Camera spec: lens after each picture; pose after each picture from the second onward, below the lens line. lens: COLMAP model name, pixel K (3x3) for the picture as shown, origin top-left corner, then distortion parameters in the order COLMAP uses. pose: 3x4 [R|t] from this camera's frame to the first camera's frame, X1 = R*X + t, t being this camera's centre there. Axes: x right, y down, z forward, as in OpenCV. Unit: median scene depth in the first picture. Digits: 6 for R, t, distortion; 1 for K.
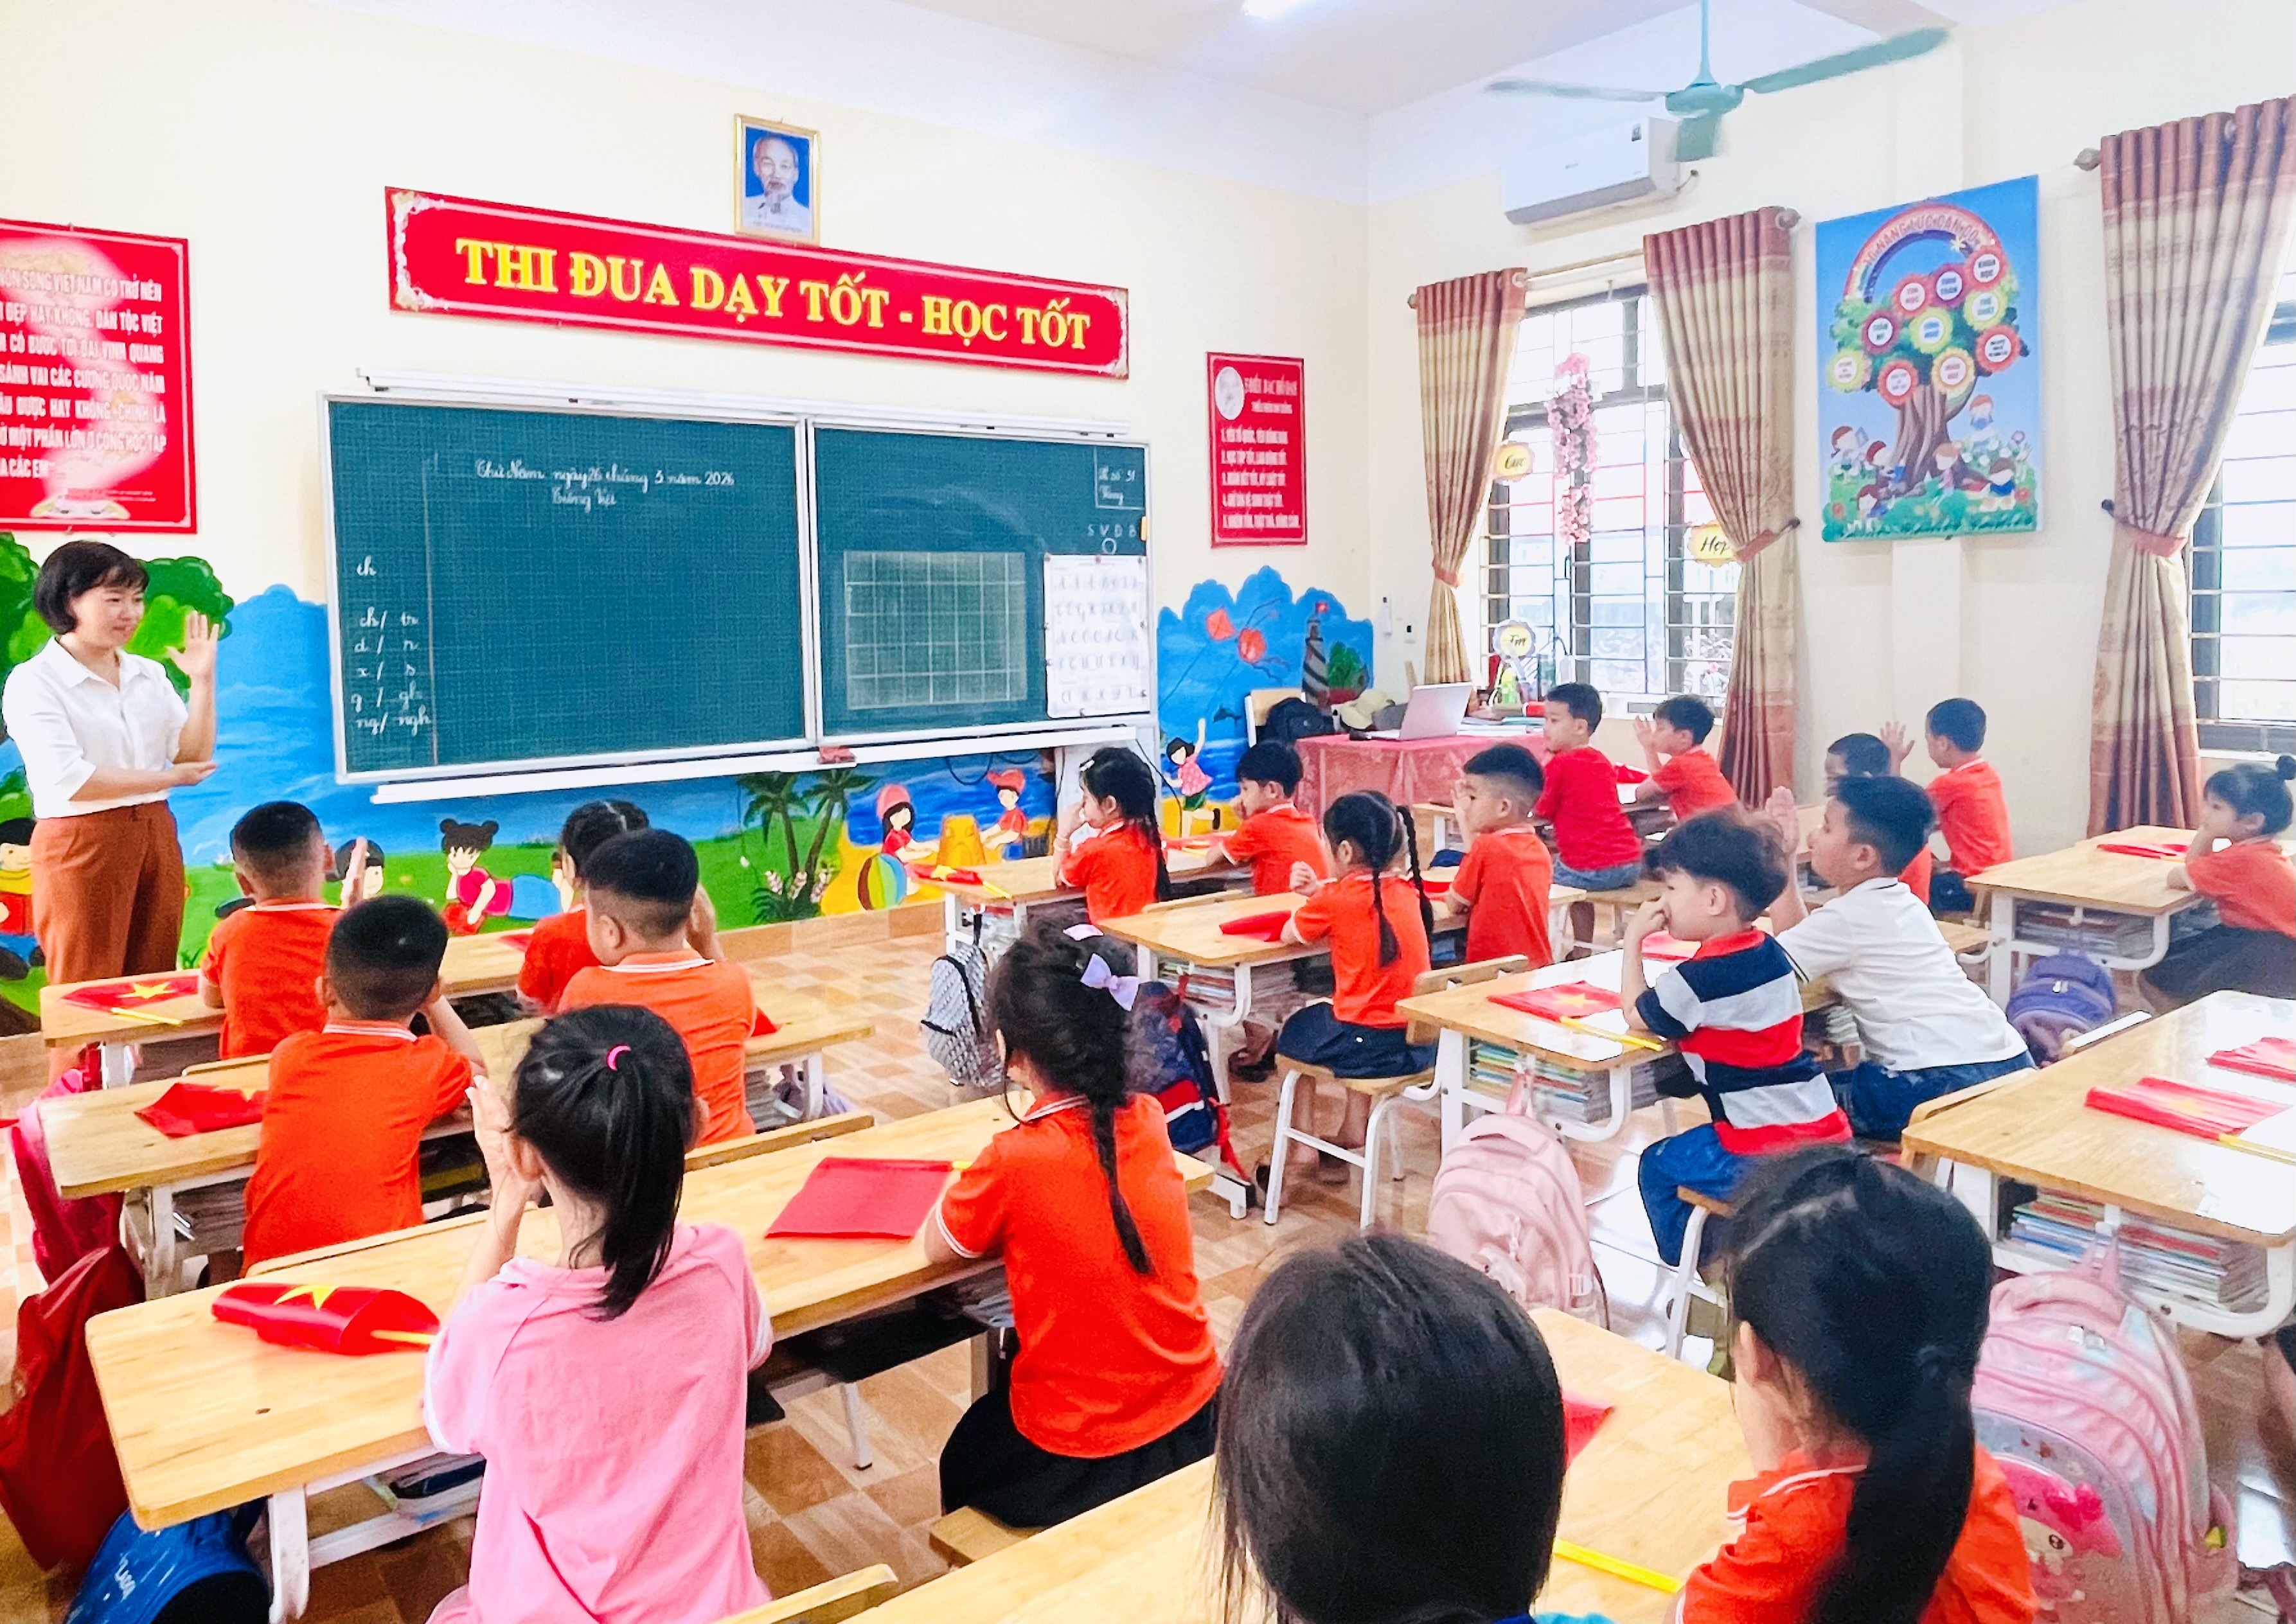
lens RADIAL K [[1535.9, 0, 1191.0], [0, 1535.9, 685.4], [0, 0, 1]] dist [-0.002228, -0.013460]
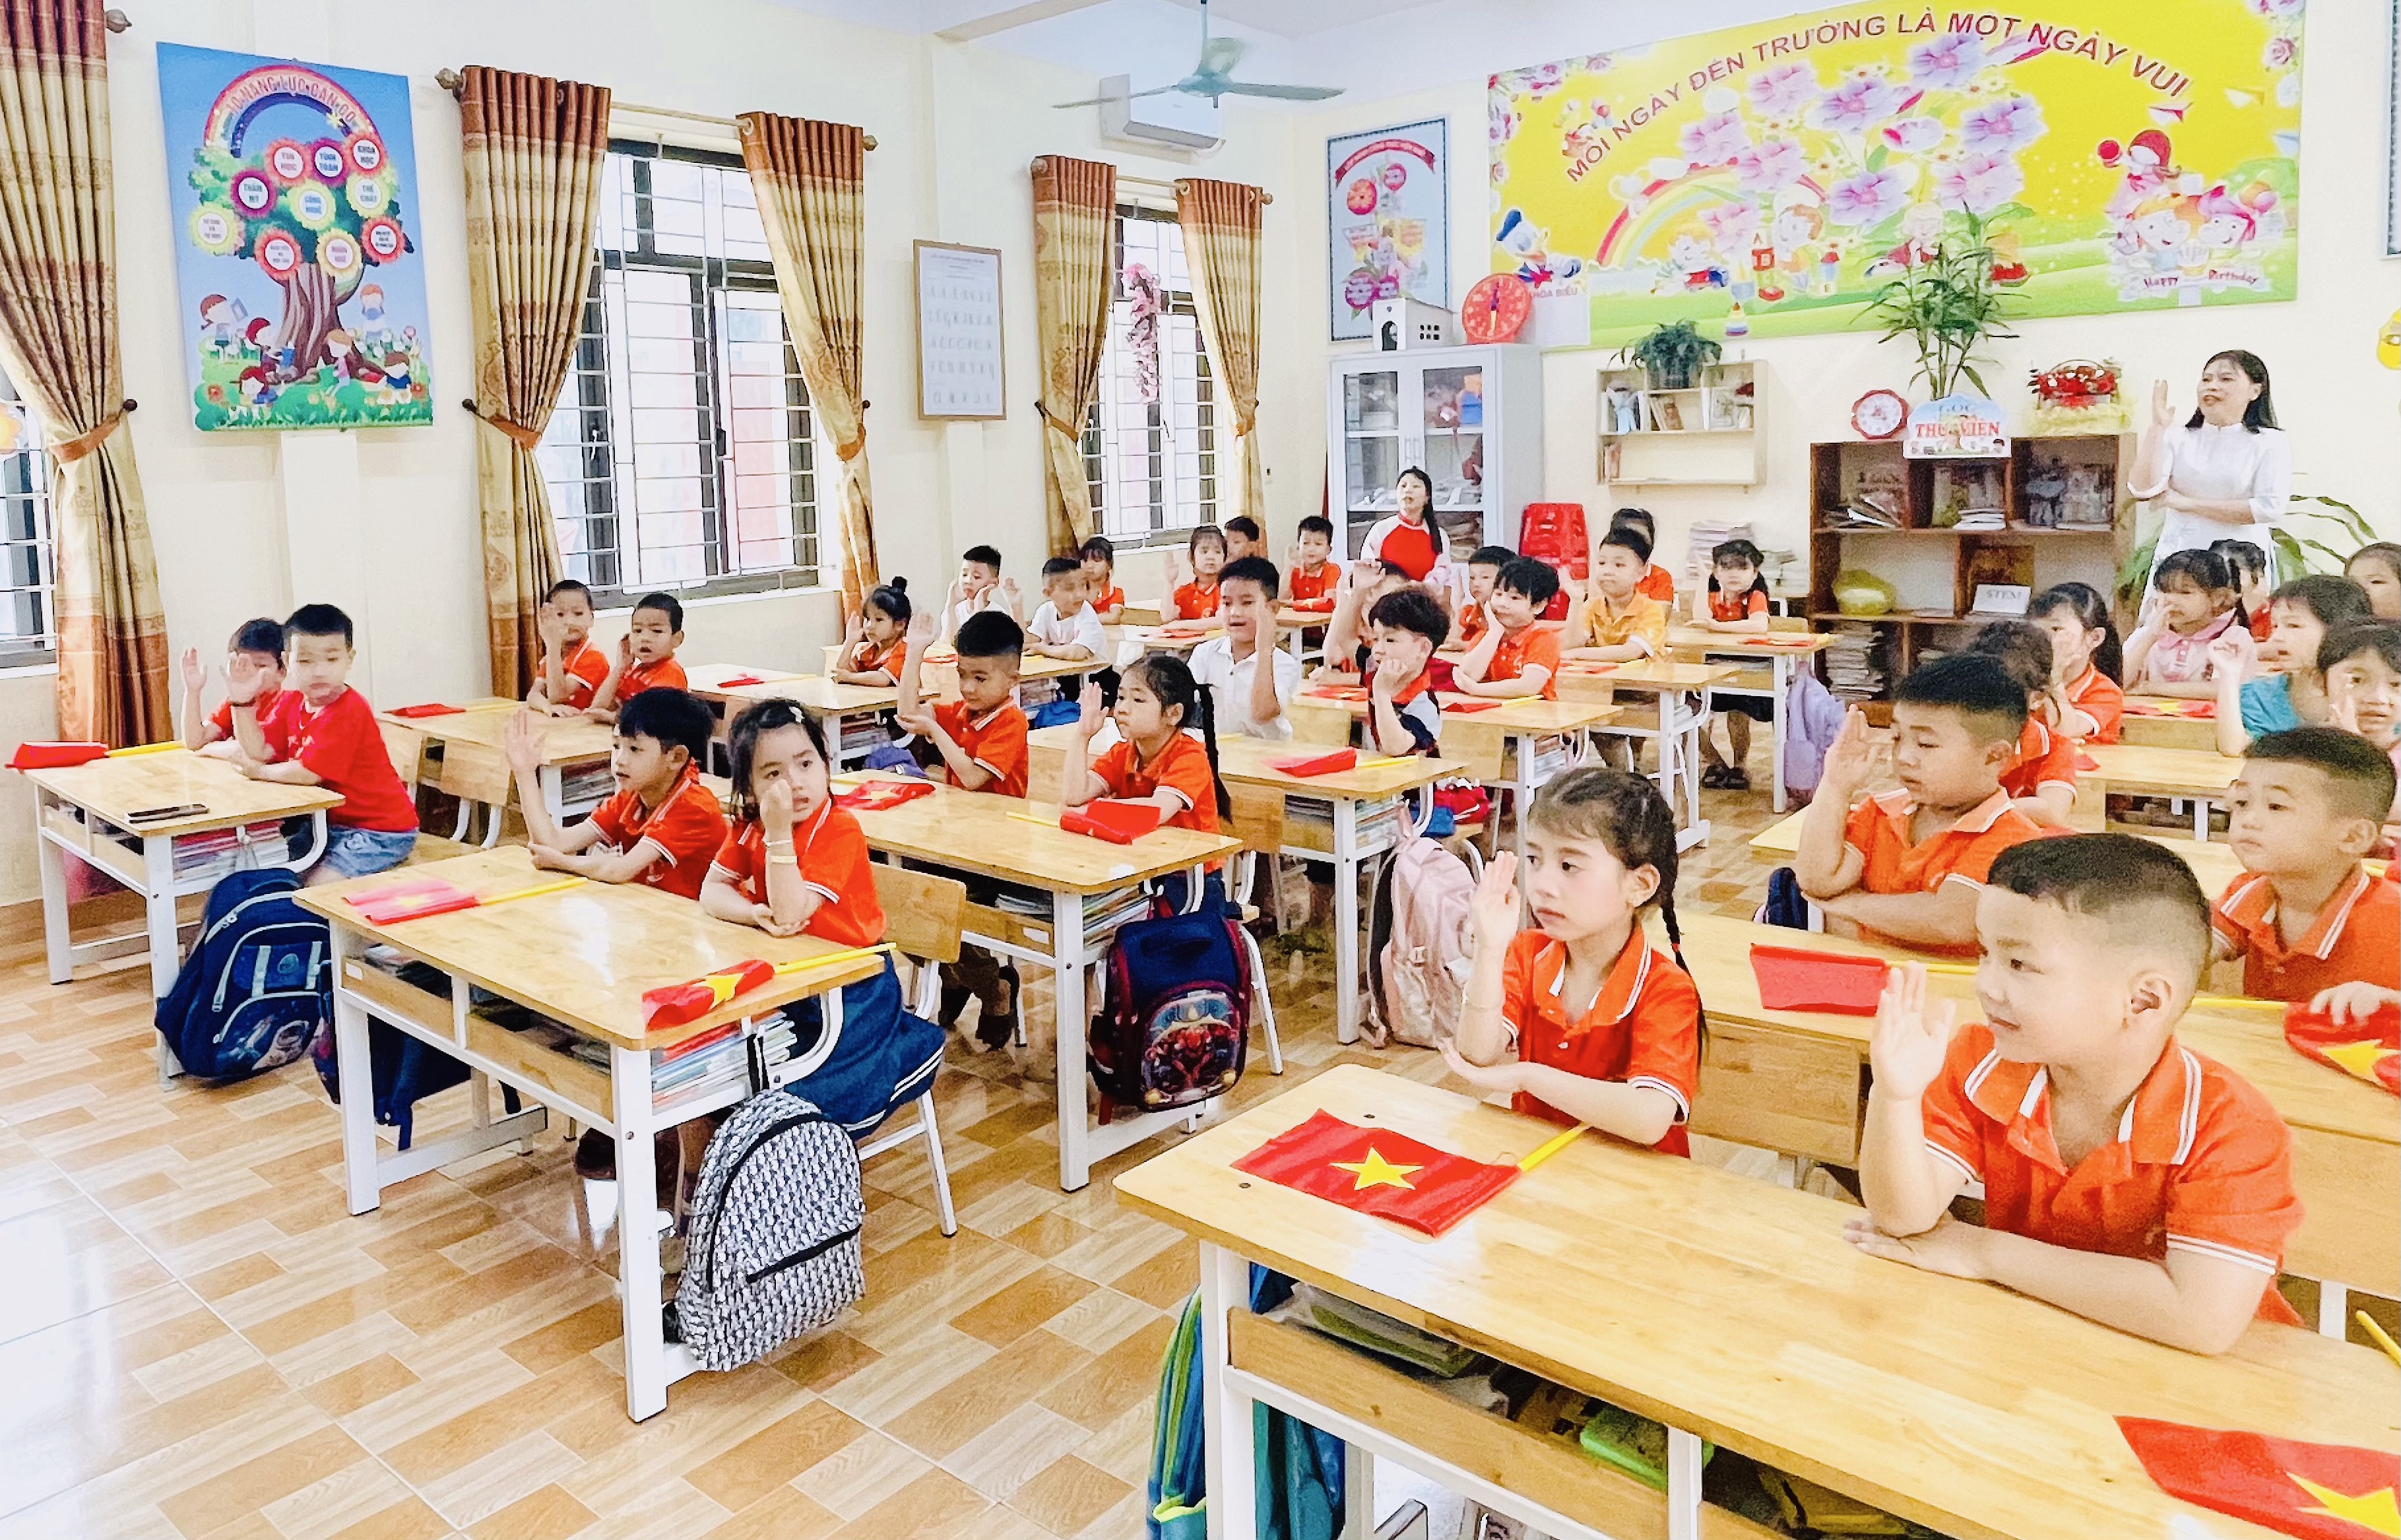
lens RADIAL K [[1606.8, 0, 1032.9], [0, 1606.8, 569.2], [0, 0, 1]] dist [0.002911, -0.023364]
pose [[-0.147829, -0.050763, 0.987709, -0.525399], [0.086613, 0.994180, 0.064059, -0.035604], [-0.985213, 0.095018, -0.142572, 0.695280]]
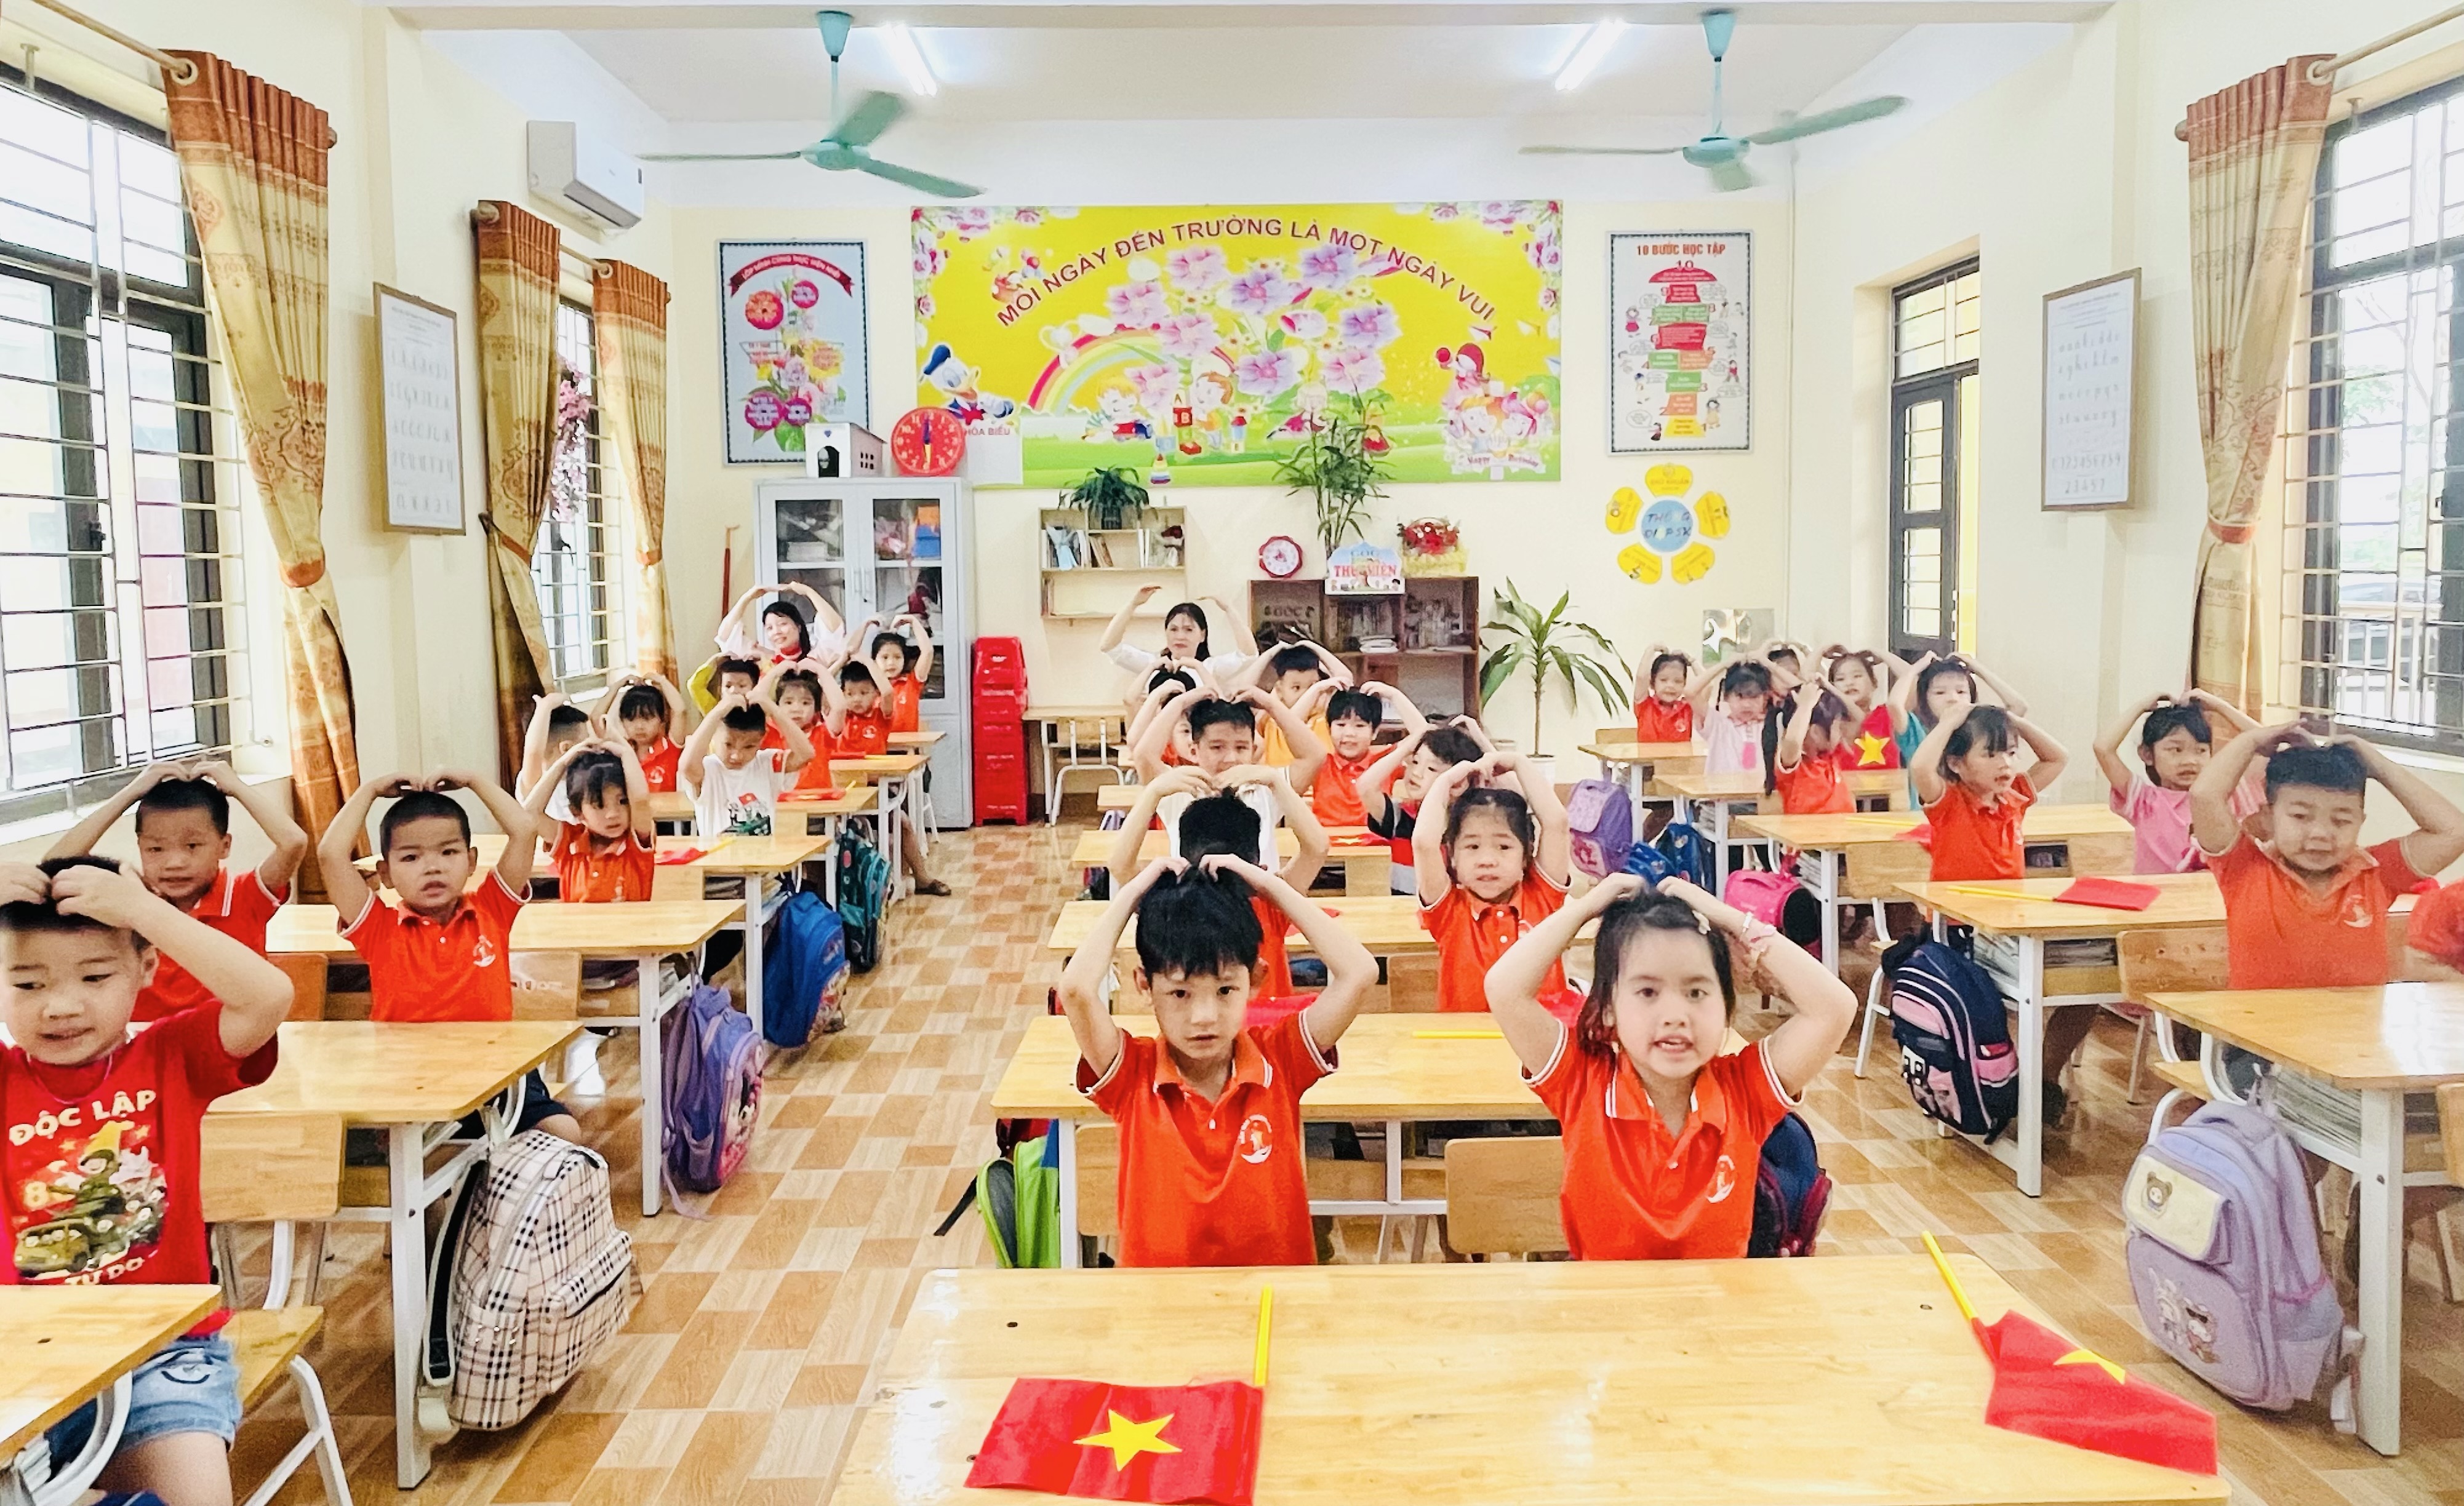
lens RADIAL K [[1500.3, 0, 1223.9], [0, 1500.3, 651.8], [0, 0, 1]] dist [0.008828, -0.002232]
pose [[-0.801396, -0.008612, 0.598072, -0.149023], [0.057997, 0.994066, 0.092027, -0.062620], [-0.595315, 0.108437, -0.796141, 1.000614]]
